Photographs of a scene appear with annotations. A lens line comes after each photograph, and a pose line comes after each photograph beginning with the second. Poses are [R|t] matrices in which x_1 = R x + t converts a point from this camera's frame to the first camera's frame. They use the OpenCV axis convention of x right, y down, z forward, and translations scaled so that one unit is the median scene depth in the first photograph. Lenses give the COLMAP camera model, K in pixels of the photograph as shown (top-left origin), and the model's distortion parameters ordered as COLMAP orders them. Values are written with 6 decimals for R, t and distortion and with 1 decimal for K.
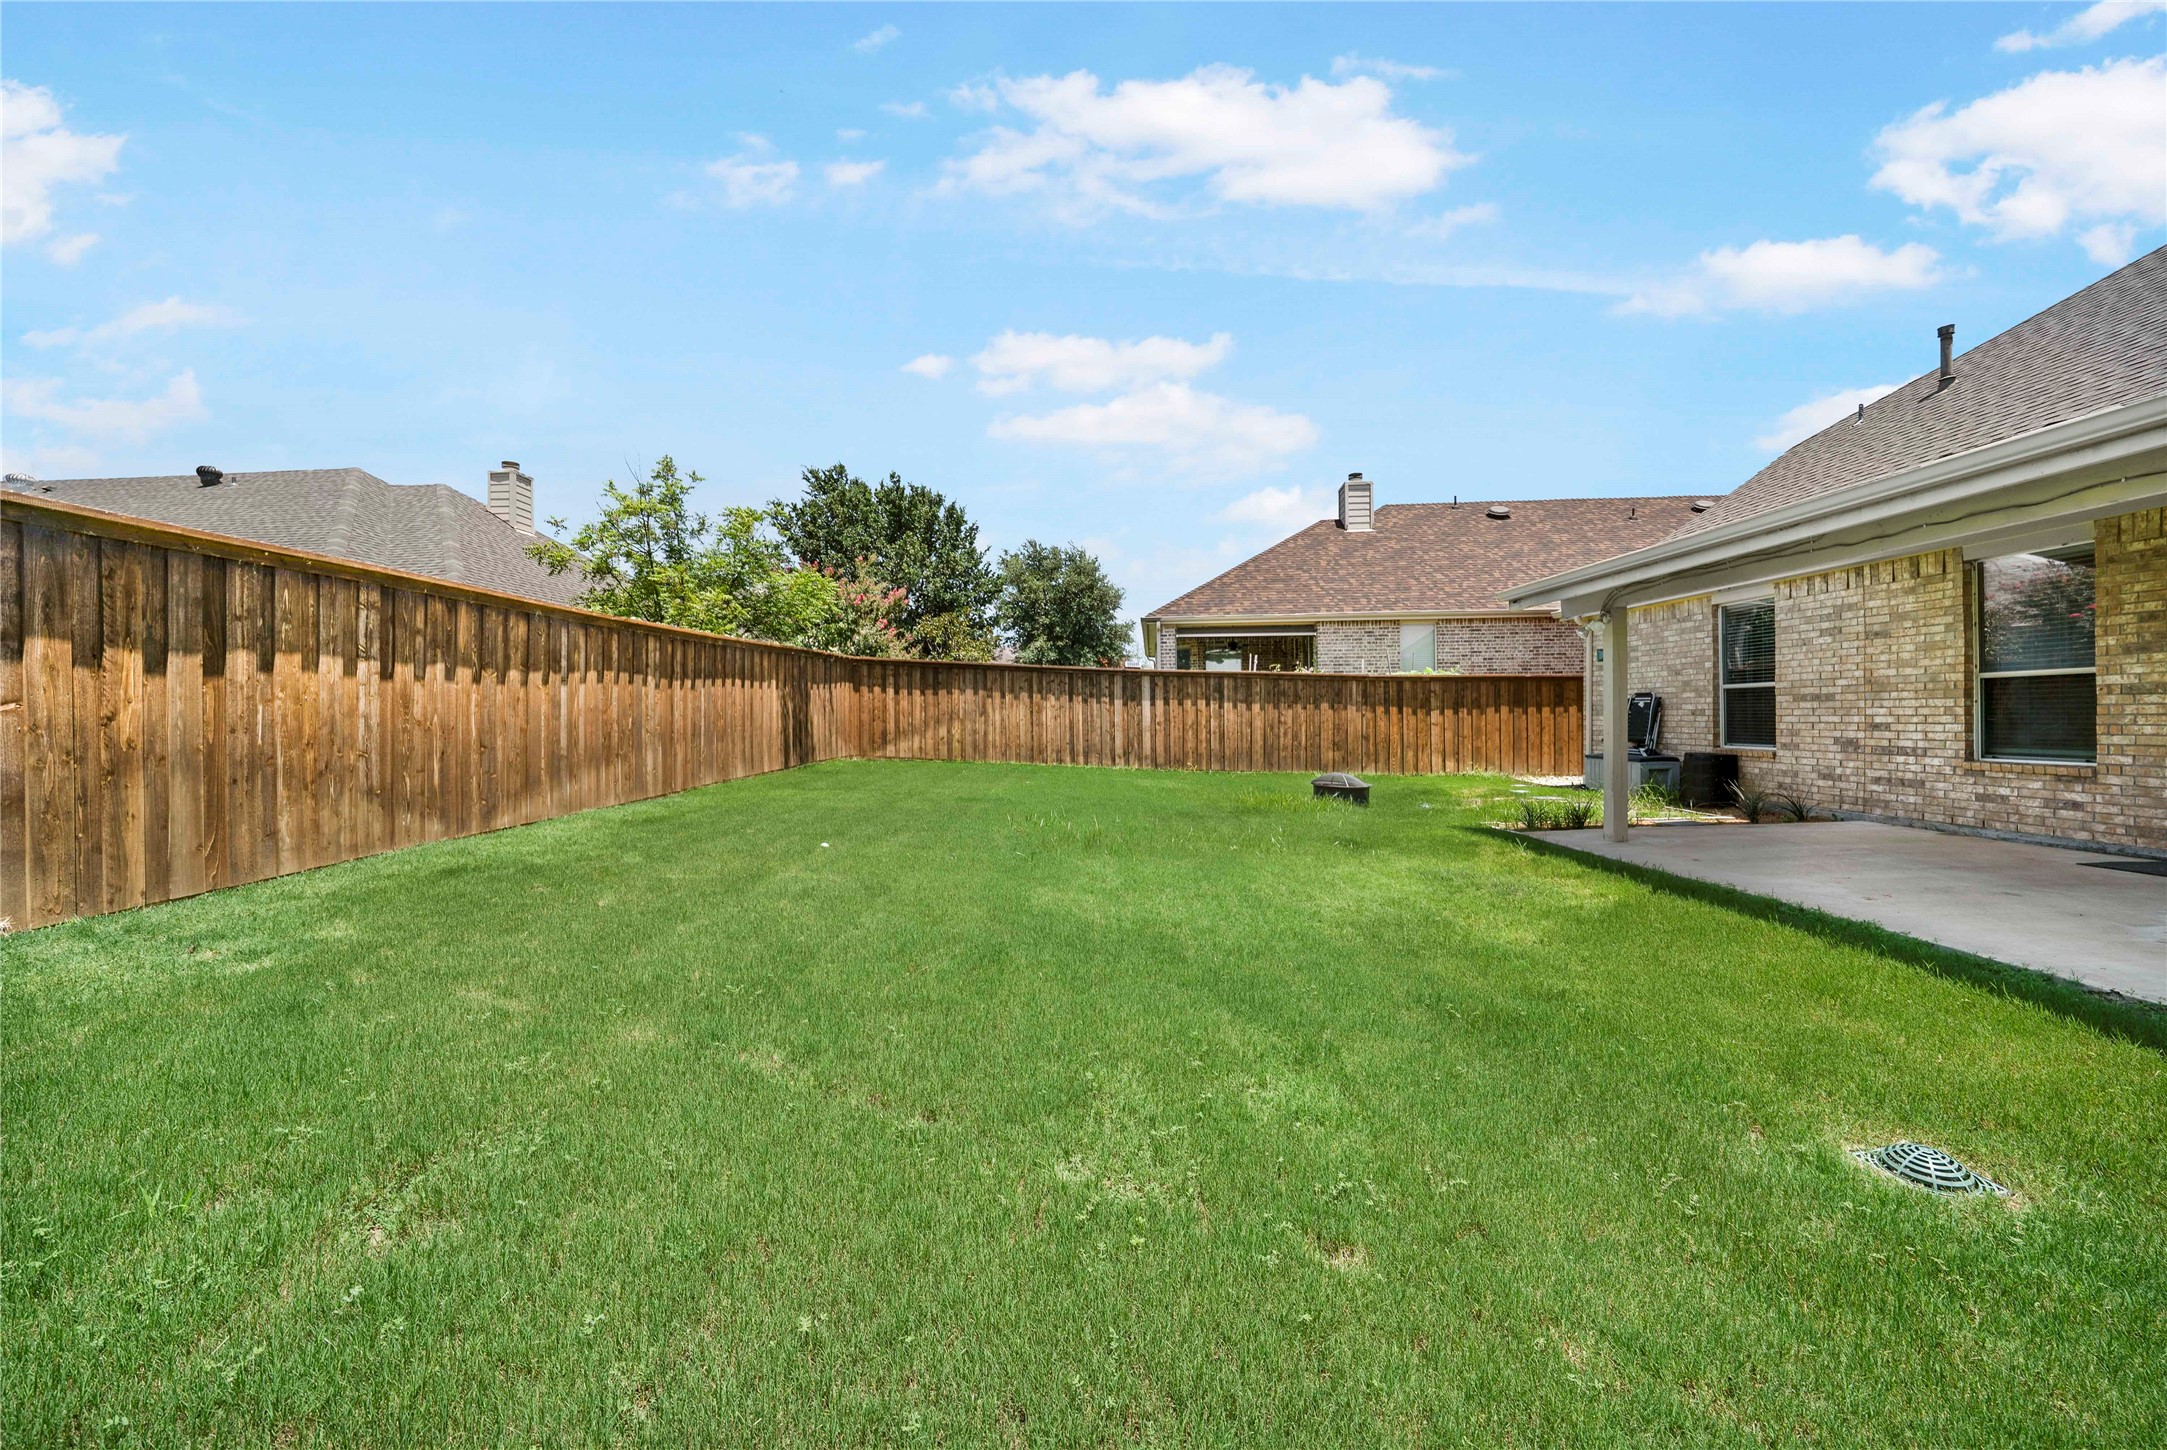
lens RADIAL K [[782.5, 0, 1083.5], [0, 782.5, 725.0], [0, 0, 1]] dist [-0.000808, 0.000171]
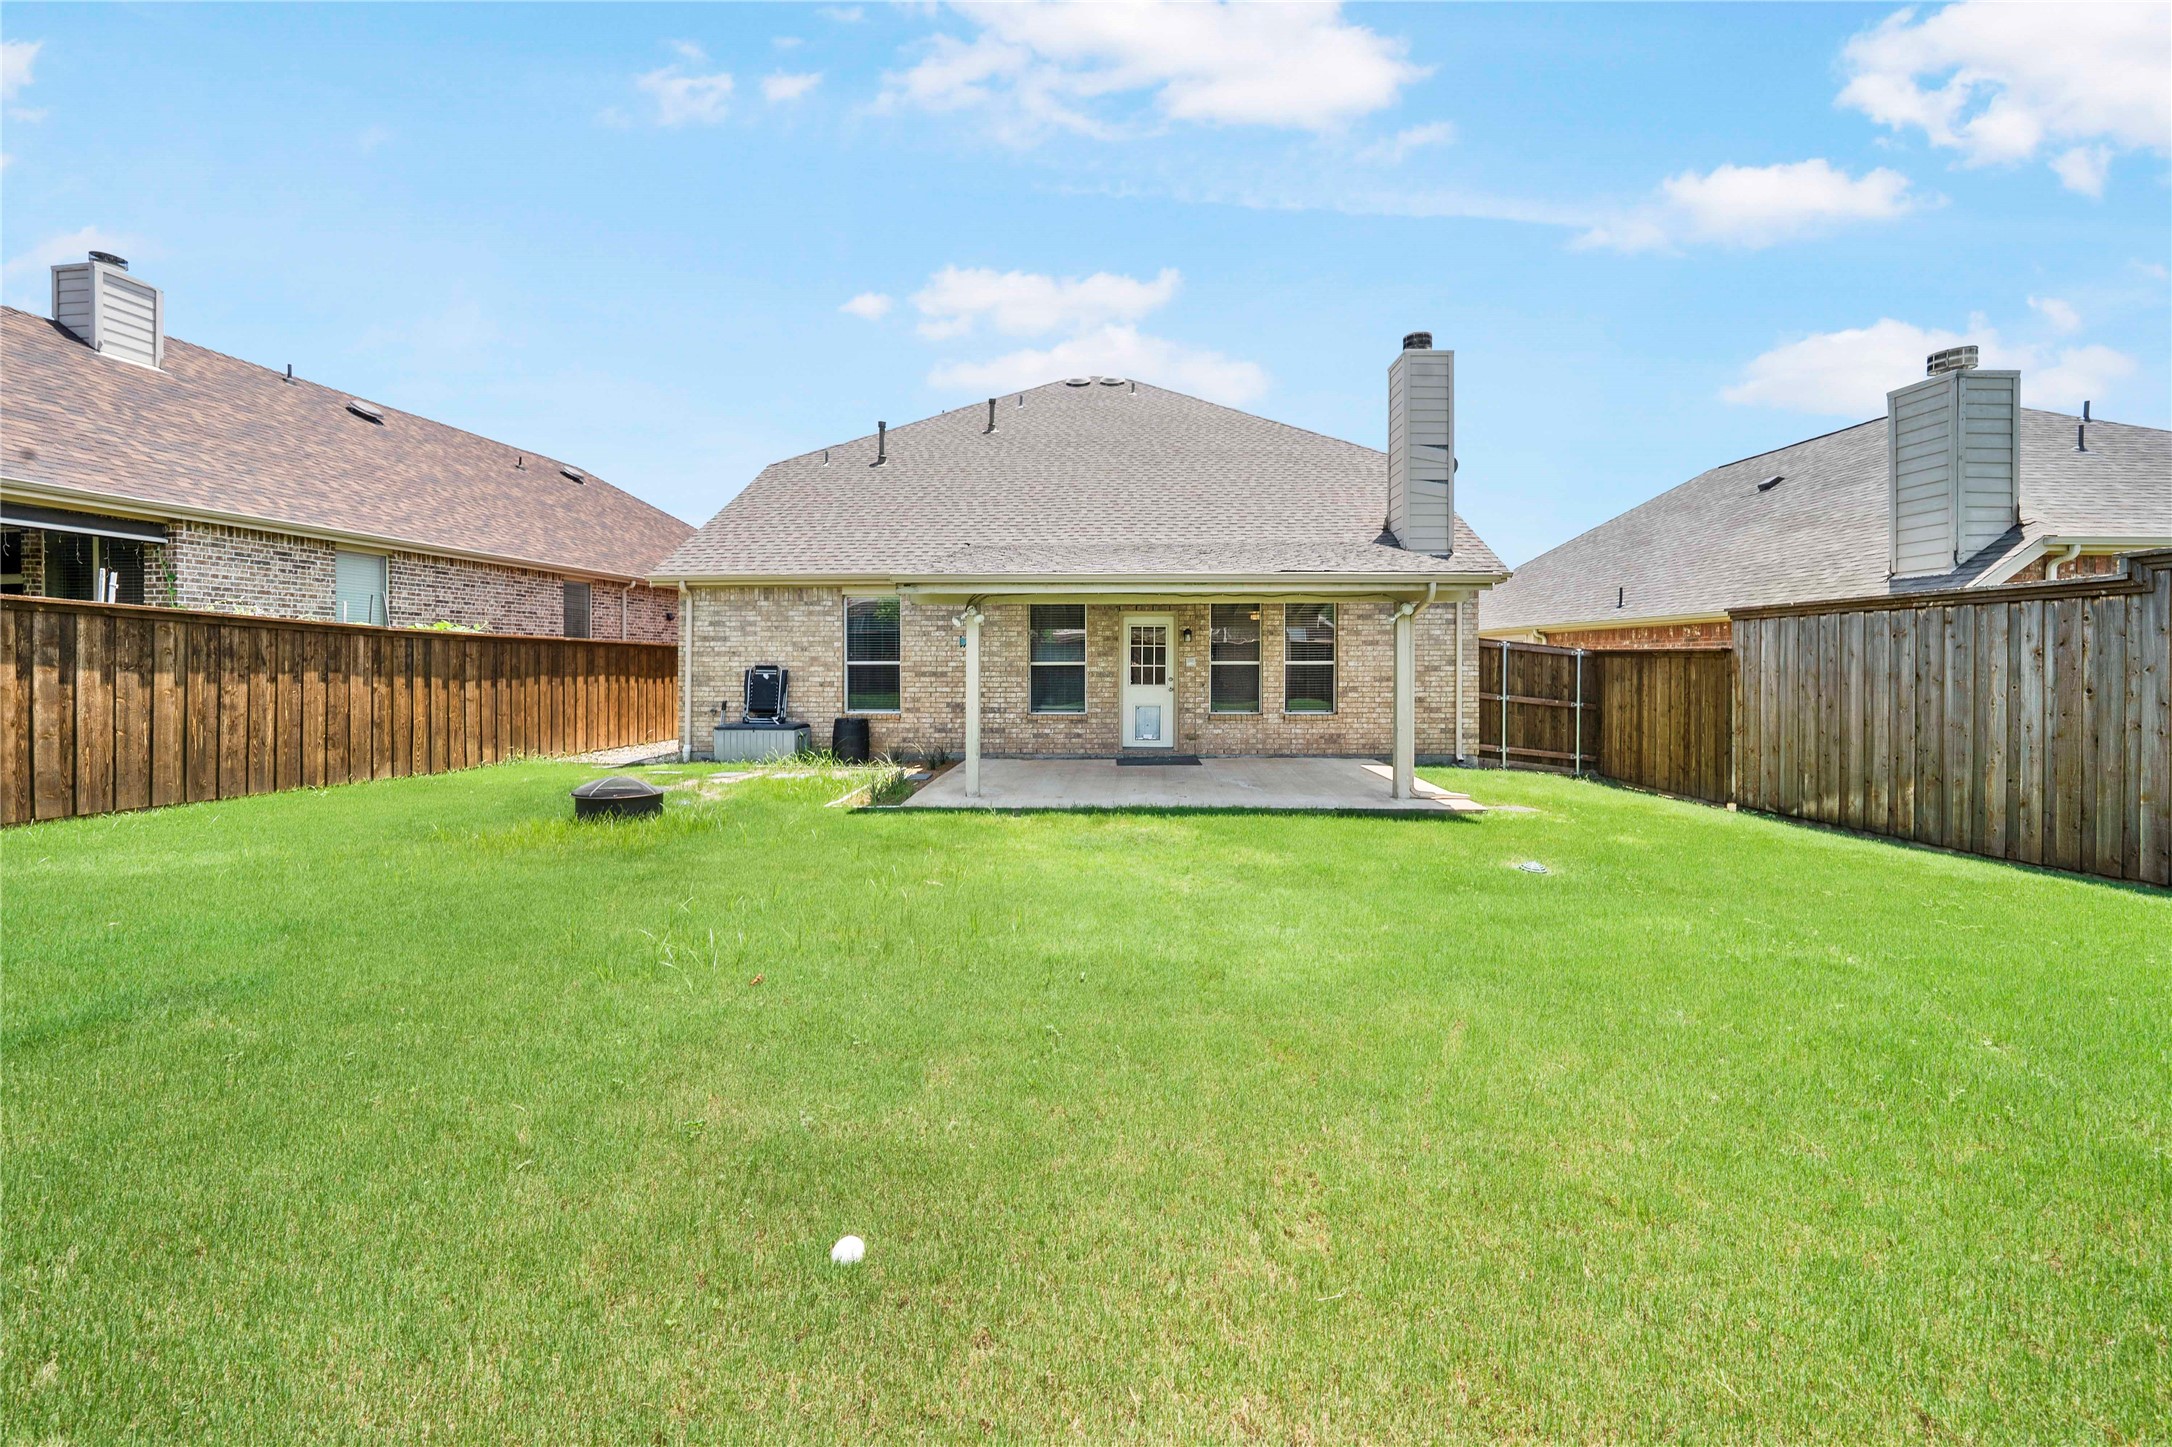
lens RADIAL K [[745.9, 0, 1096.0], [0, 745.9, 700.8], [0, 0, 1]] dist [-0.019020, 0.000158]
pose [[0.022782, -0.035807, 0.999099, -0.225719], [0.009782, 0.999319, 0.035592, -0.019109], [-0.999693, 0.008963, 0.023117, 0.402319]]
